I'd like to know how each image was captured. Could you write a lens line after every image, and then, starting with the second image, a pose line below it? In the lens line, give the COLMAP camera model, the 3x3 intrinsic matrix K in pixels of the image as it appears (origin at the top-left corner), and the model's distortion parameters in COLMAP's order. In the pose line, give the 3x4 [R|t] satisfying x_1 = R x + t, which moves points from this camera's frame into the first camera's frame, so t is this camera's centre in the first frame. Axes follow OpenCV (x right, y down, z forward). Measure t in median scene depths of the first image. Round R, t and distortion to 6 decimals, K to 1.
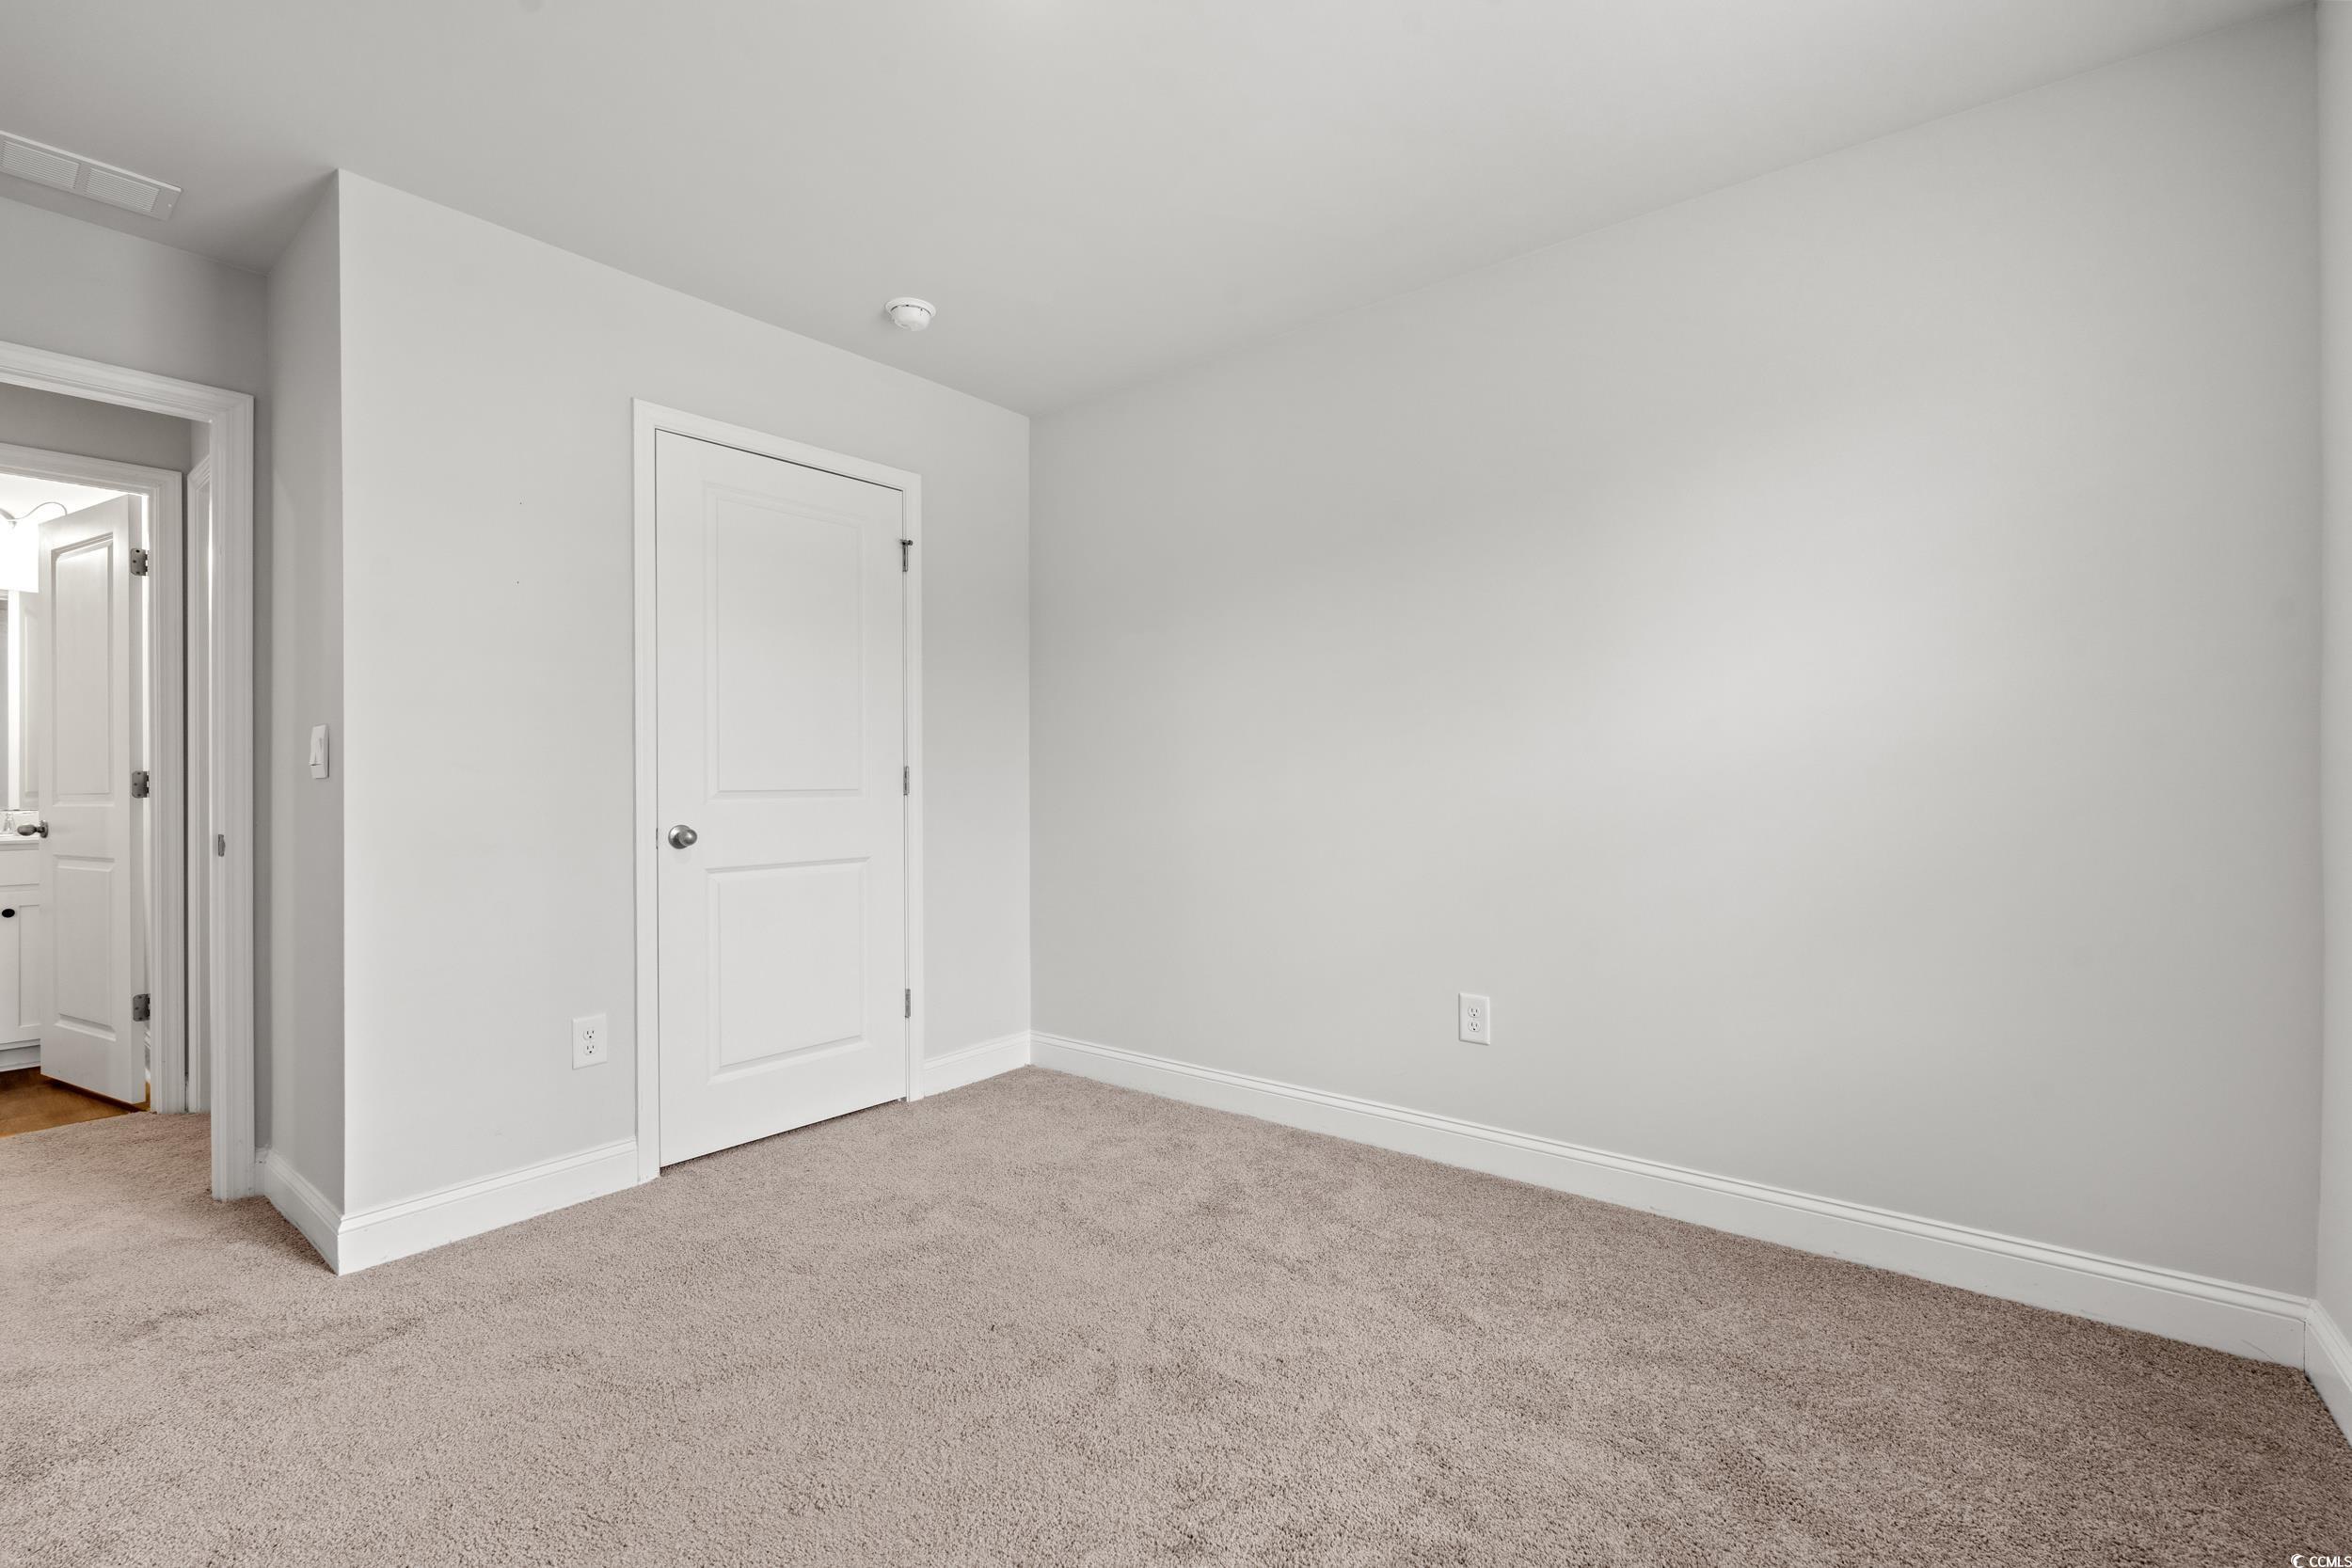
lens RADIAL K [[1028.8, 0, 1171.8], [0, 1028.8, 771.9], [0, 0, 1]] dist [-0.005039, -0.000899]
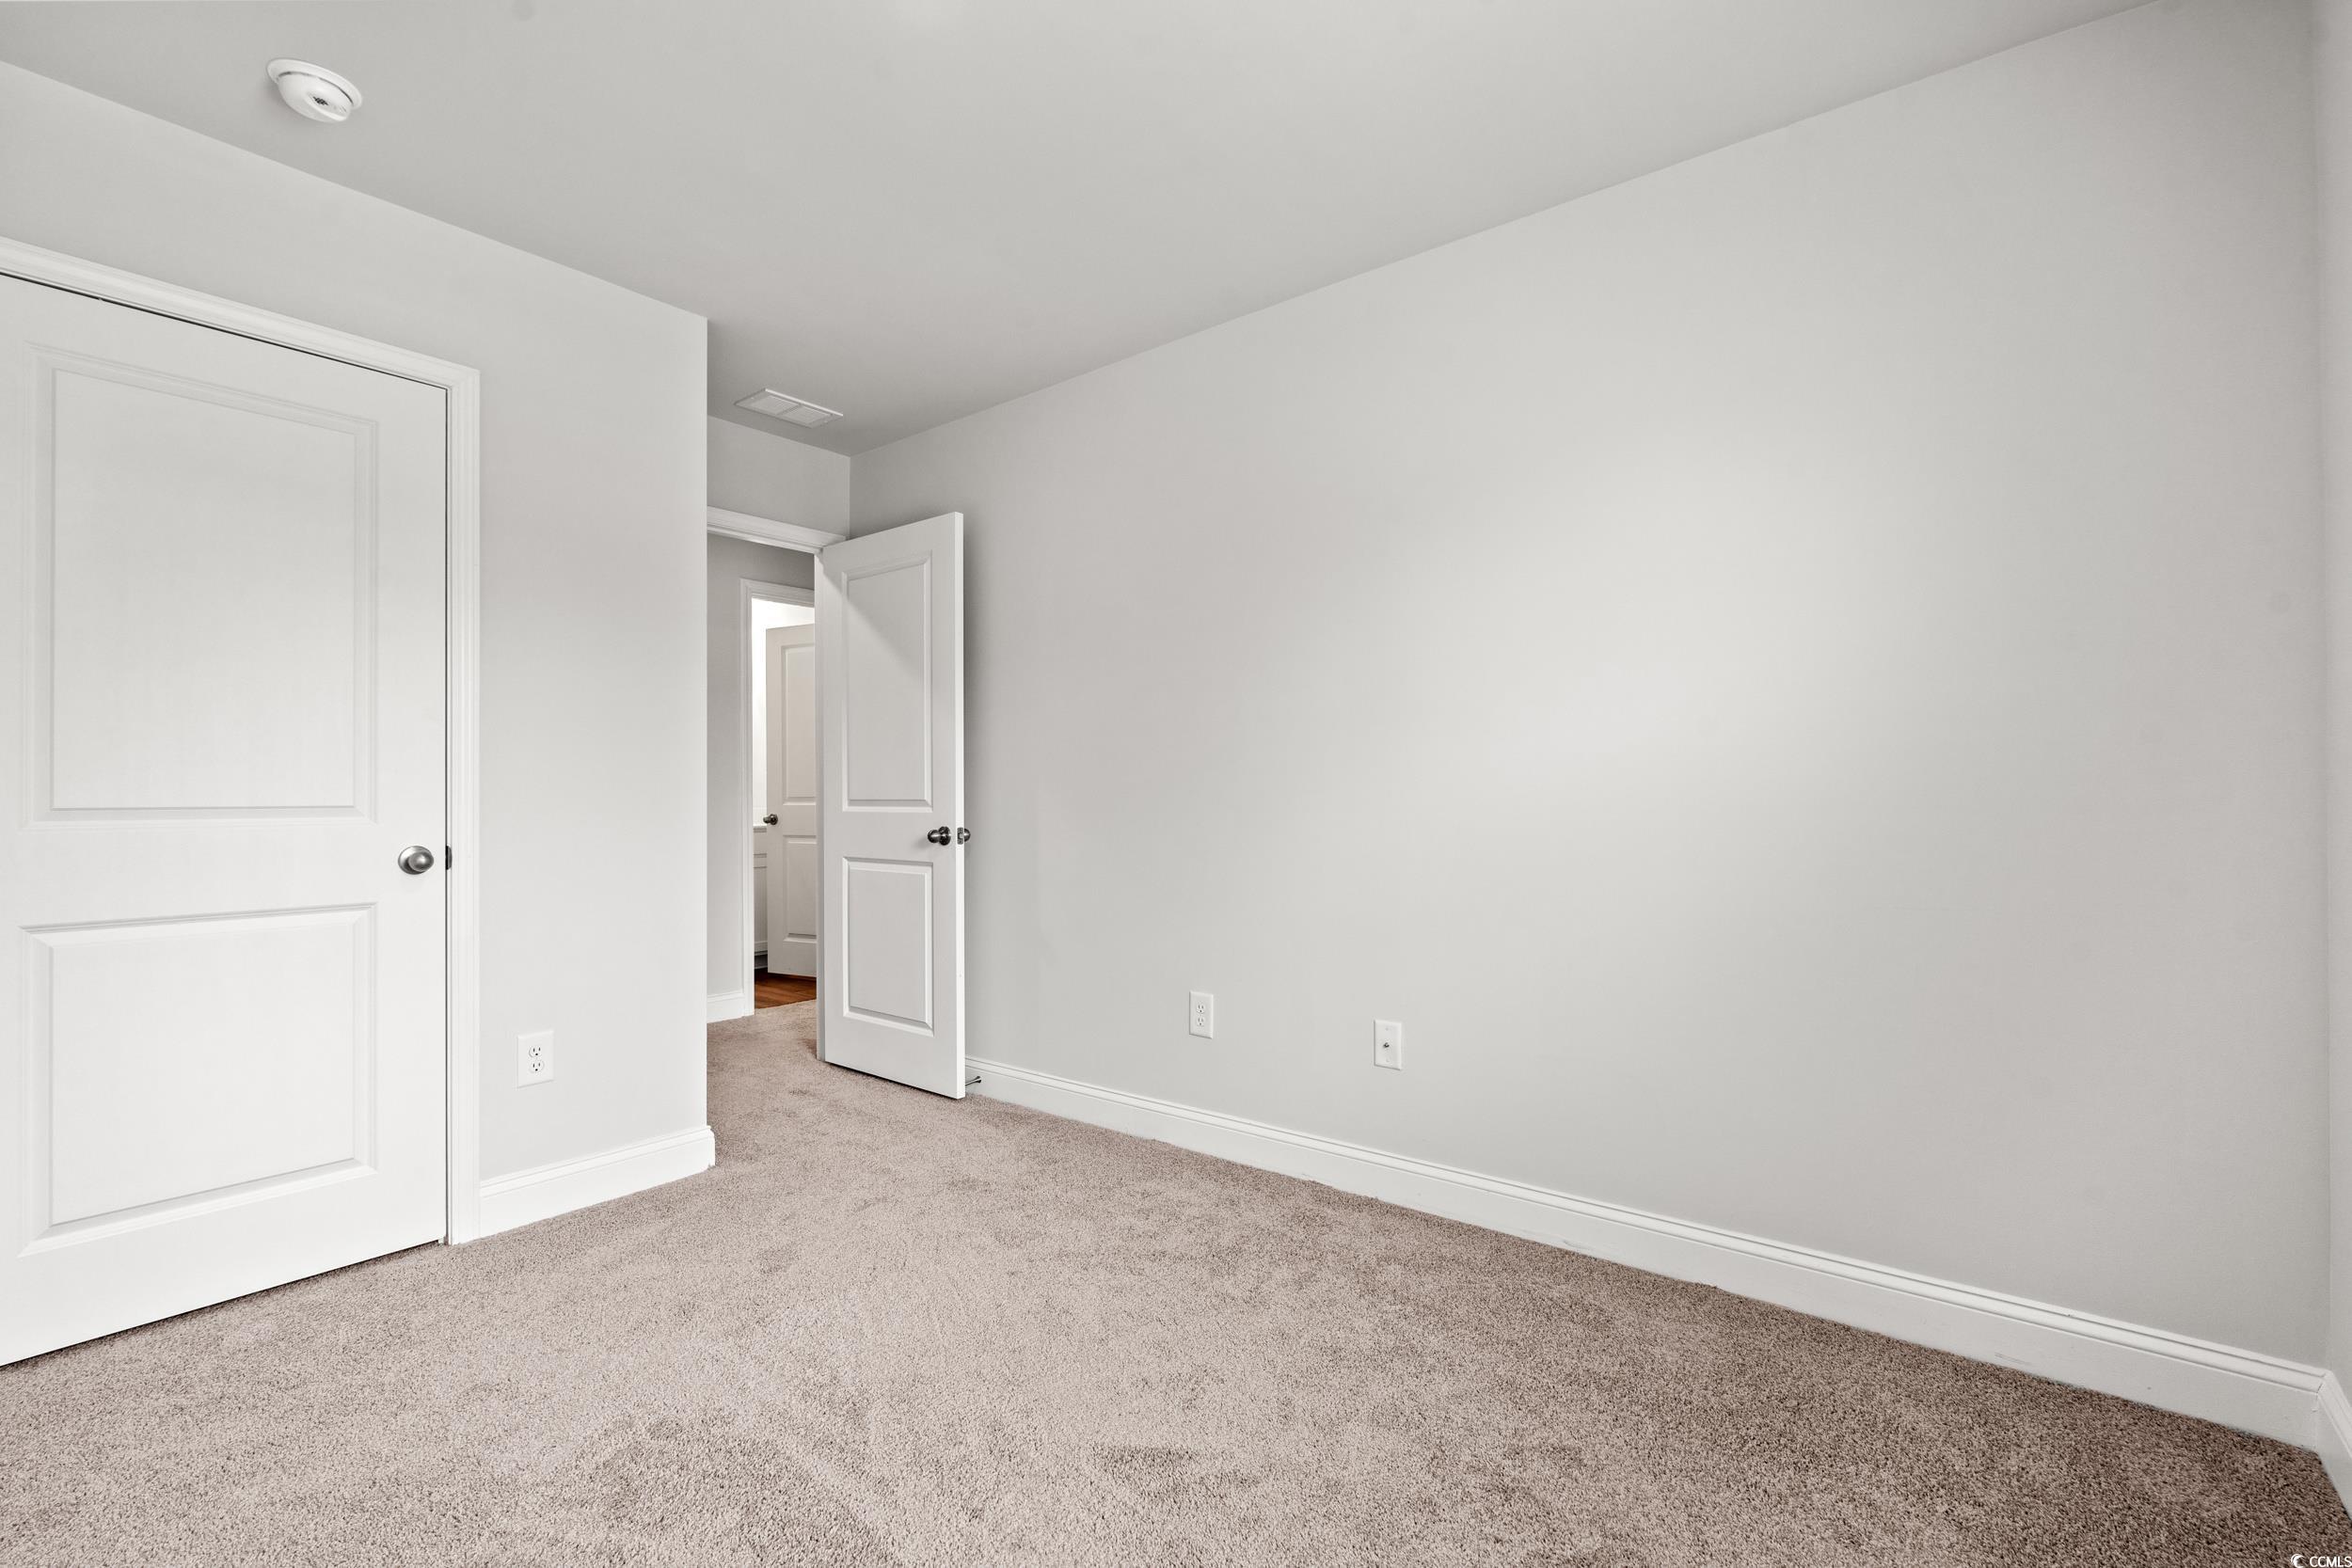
lens RADIAL K [[1028.8, 0, 1162.1], [0, 1028.8, 784.0], [0, 0, 1]] dist [-0.005039, -0.000899]
pose [[0.999984, 0.004671, 0.003231, 0.268188], [-0.004664, 0.999987, -0.002056, -0.000134], [-0.003240, 0.002040, 0.999993, 0.327928]]
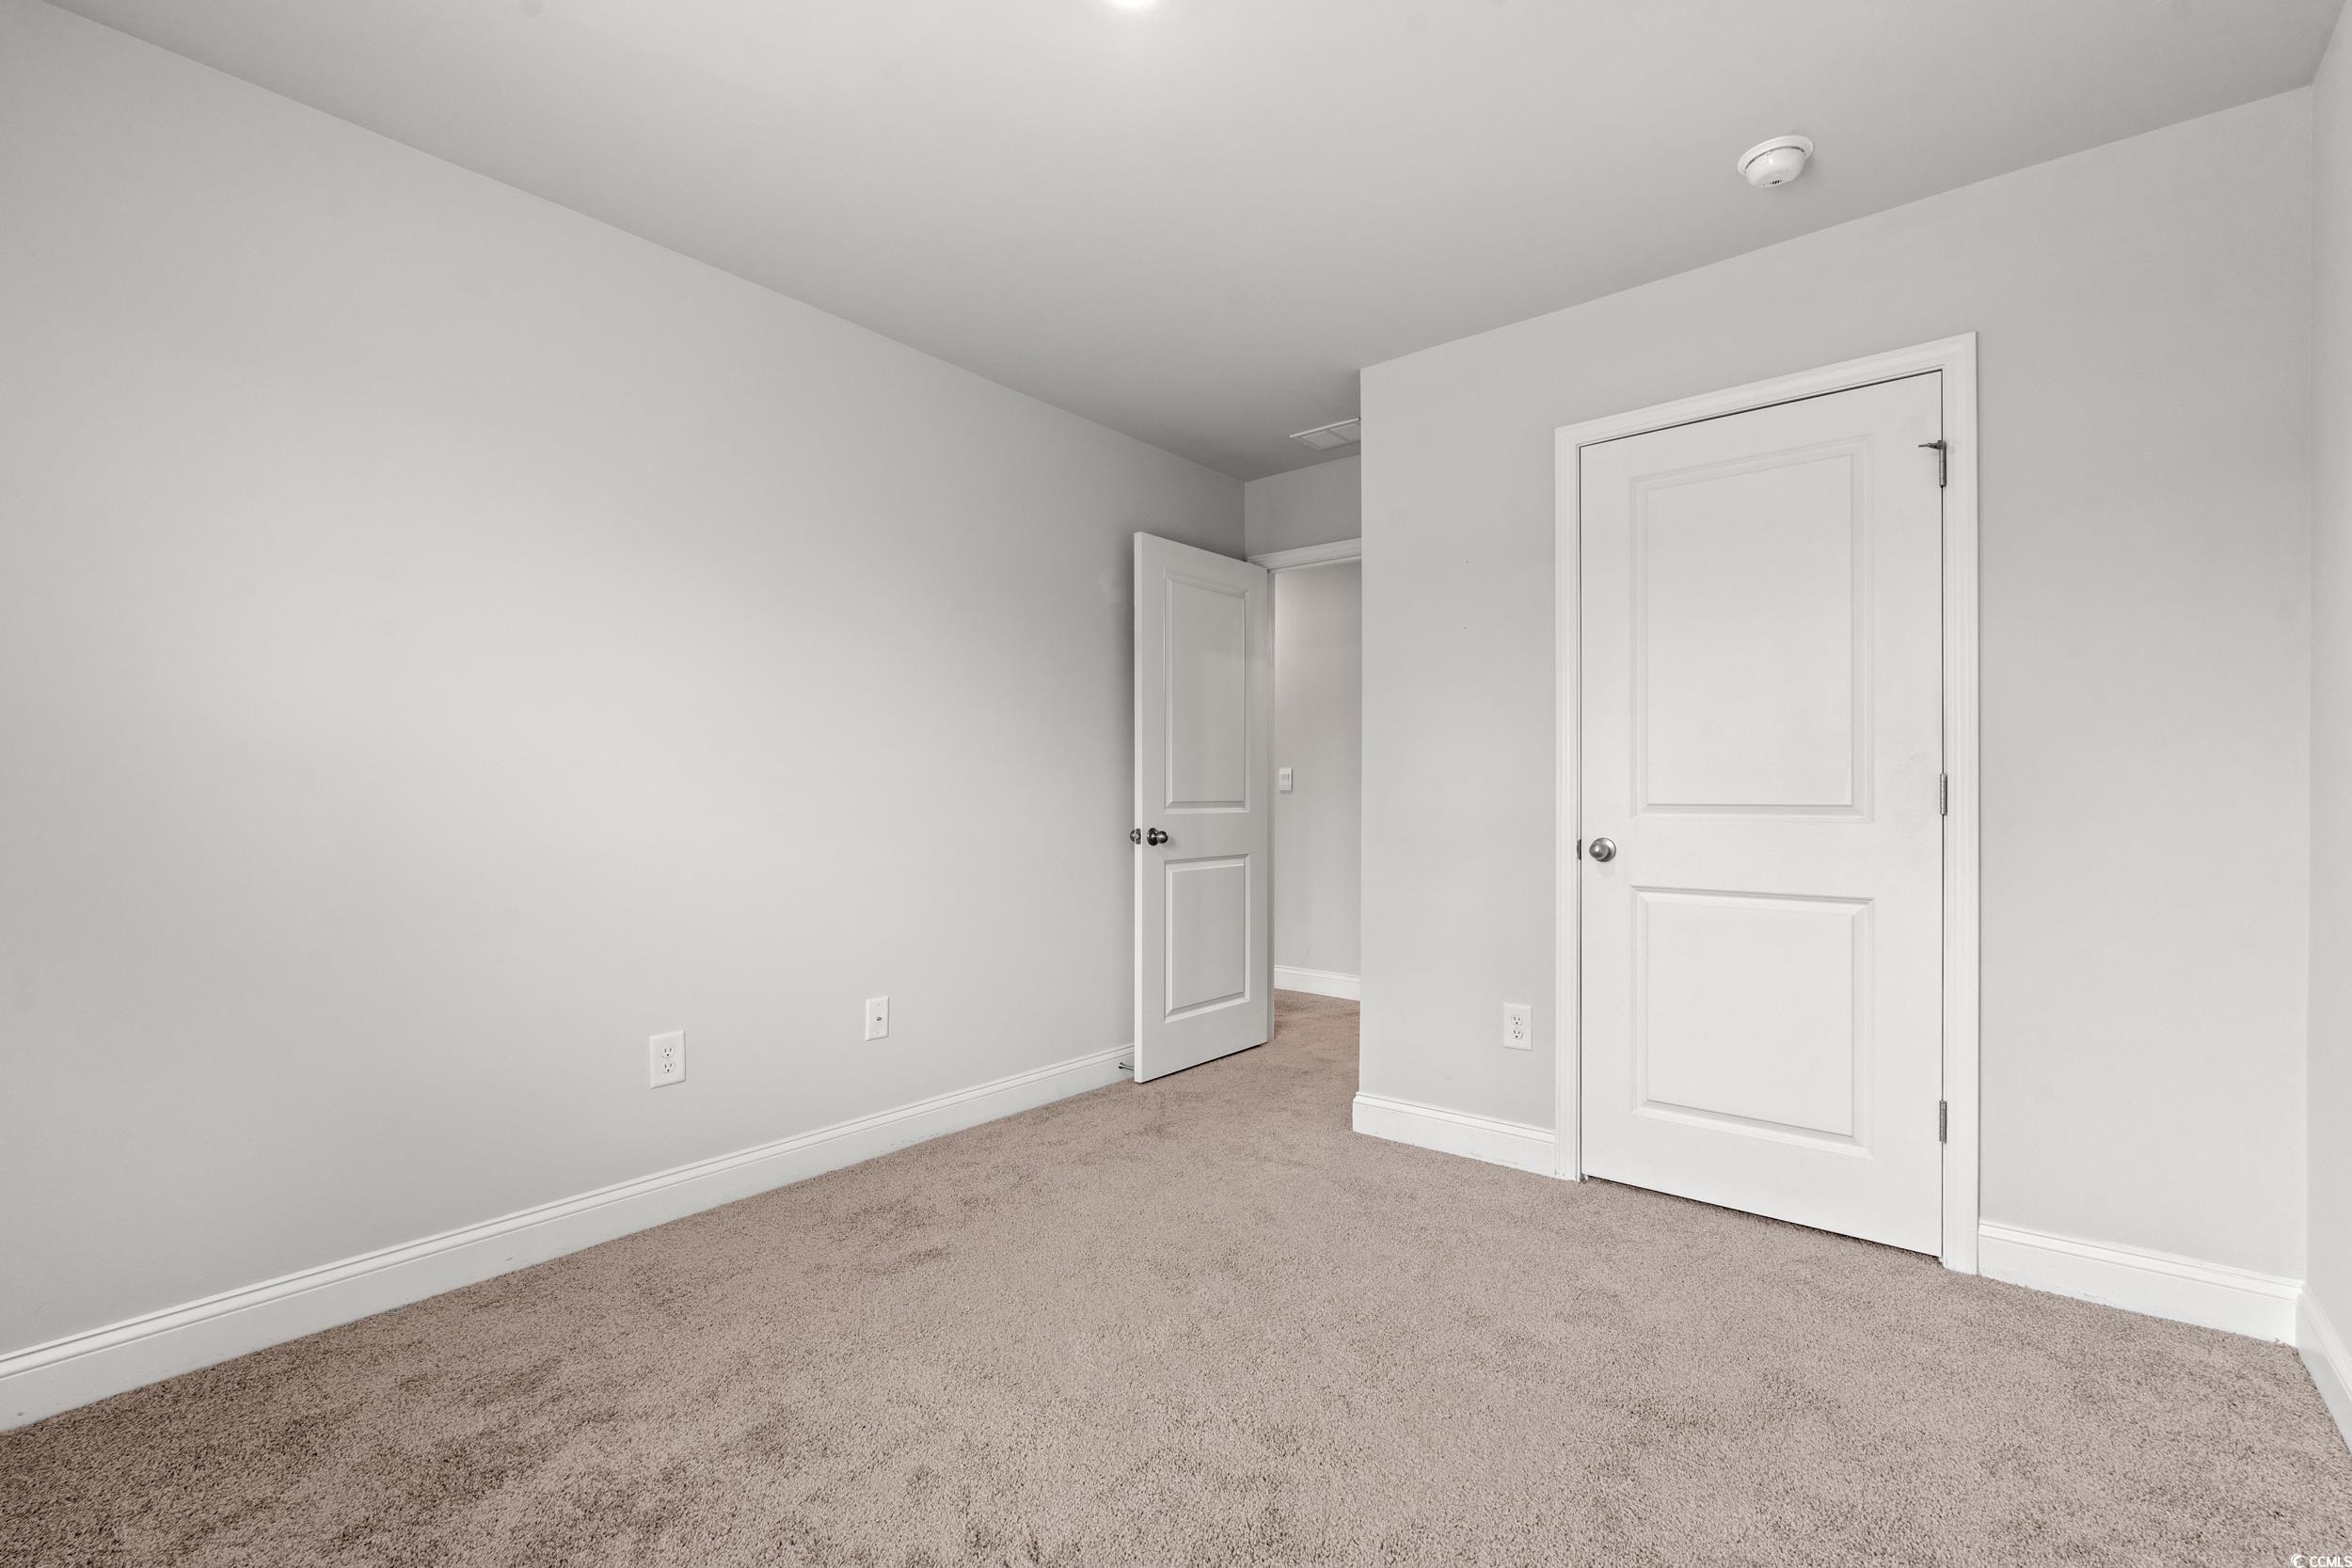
lens RADIAL K [[1028.8, 0, 1188.3], [0, 1028.8, 786.8], [0, 0, 1]] dist [-0.005039, -0.000899]
pose [[-0.015007, 0.002384, -0.999885, 0.487907], [0.009417, 0.999953, 0.002243, -0.003473], [0.999843, -0.009382, -0.015029, 0.584560]]
